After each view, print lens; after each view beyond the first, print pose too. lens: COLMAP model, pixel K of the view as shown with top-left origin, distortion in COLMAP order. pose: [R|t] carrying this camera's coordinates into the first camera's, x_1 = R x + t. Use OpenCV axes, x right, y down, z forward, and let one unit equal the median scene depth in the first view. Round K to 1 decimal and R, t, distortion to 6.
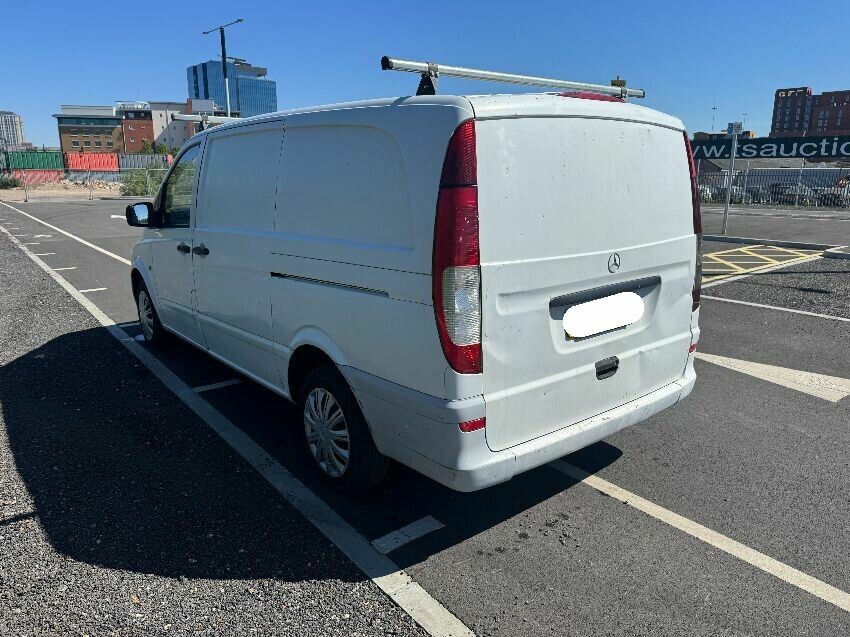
lens RADIAL K [[600.9, 0, 425.0], [0, 600.9, 318.5], [0, 0, 1]] dist [0.007938, -0.001806]
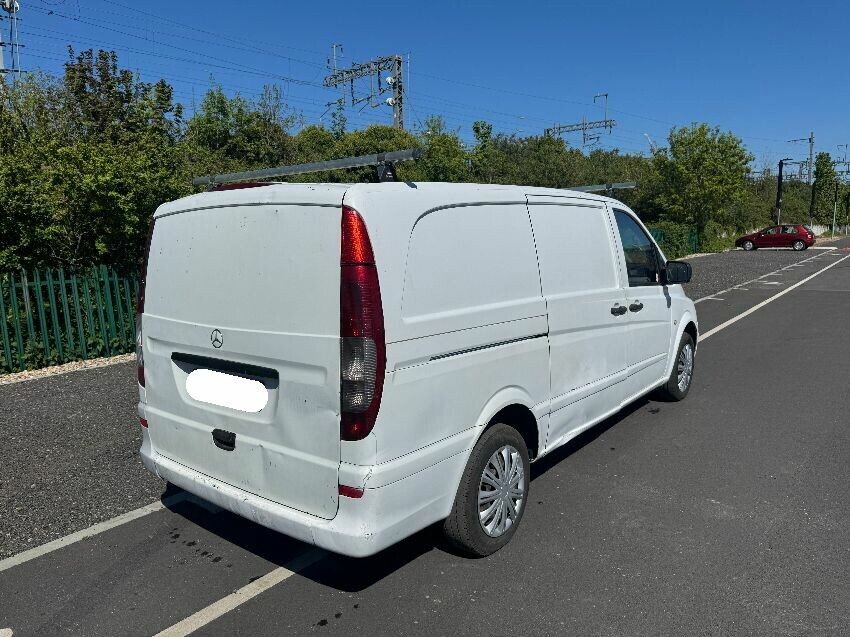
lens RADIAL K [[618.2, 0, 425.0], [0, 618.2, 318.5], [0, 0, 1]] dist [-0.003387, -0.003074]
pose [[0.240535, 0.133090, -0.961473, 1.310121], [-0.210613, 0.974112, 0.082150, -0.266561], [0.947515, 0.182739, 0.262338, 0.959614]]
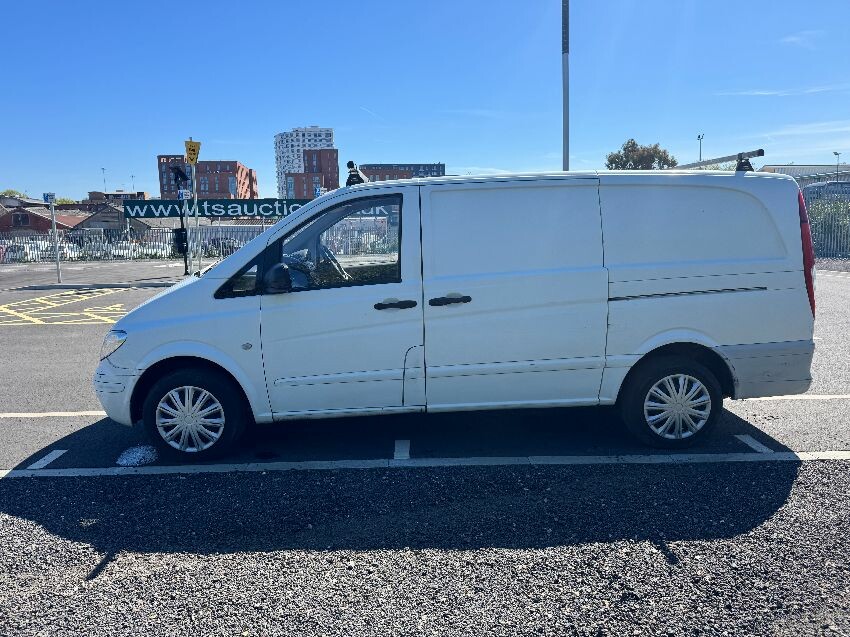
lens RADIAL K [[616.5, 0, 425.0], [0, 616.5, 318.5], [0, 0, 1]] dist [-0.024129, -0.001200]
pose [[0.588216, -0.125059, 0.798976, -1.610093], [0.202177, 0.979339, 0.004446, -0.129104], [-0.783024, 0.158919, 0.601347, 0.601913]]
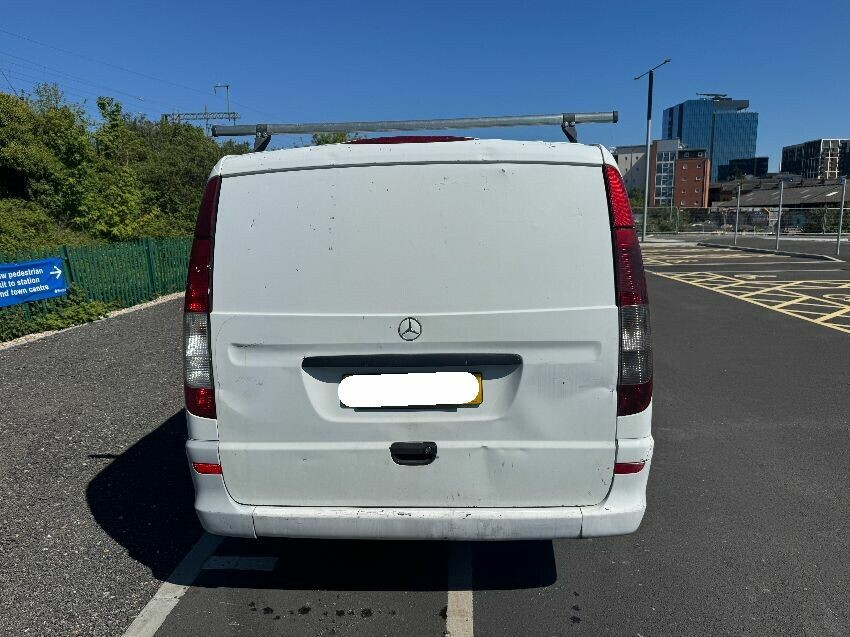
lens RADIAL K [[592.4, 0, 425.0], [0, 592.4, 318.5], [0, 0, 1]] dist [0.031423, -0.005586]
pose [[0.753631, 0.101943, -0.649344, 0.790008], [-0.140936, 0.989985, -0.008149, -0.094318], [0.642010, 0.097657, 0.760451, 0.345028]]
